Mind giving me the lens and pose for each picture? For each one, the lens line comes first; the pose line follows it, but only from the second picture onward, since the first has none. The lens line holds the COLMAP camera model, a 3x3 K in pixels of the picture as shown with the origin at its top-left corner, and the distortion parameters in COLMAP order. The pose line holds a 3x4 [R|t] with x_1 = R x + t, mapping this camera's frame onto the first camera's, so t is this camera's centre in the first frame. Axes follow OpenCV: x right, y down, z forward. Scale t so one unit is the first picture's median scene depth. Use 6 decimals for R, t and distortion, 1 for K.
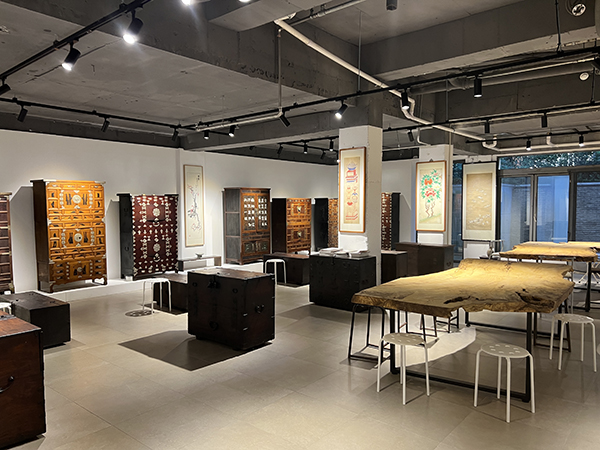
lens RADIAL K [[452.1, 0, 300.0], [0, 452.1, 225.7], [0, 0, 1]] dist [0.030084, -0.033694]
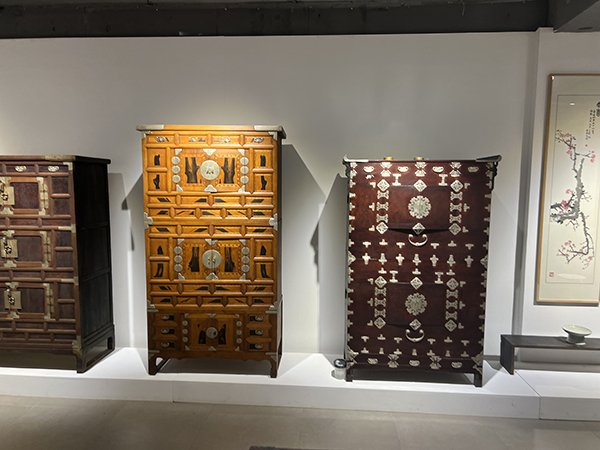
lens RADIAL K [[452.1, 0, 301.3], [0, 452.1, 224.0], [0, 0, 1]] dist [0.030084, -0.033694]
pose [[0.583656, 0.079605, -0.808090, -0.082404], [-0.050511, 0.996815, 0.061714, -0.033993], [0.810429, 0.004797, 0.585818, 0.725492]]
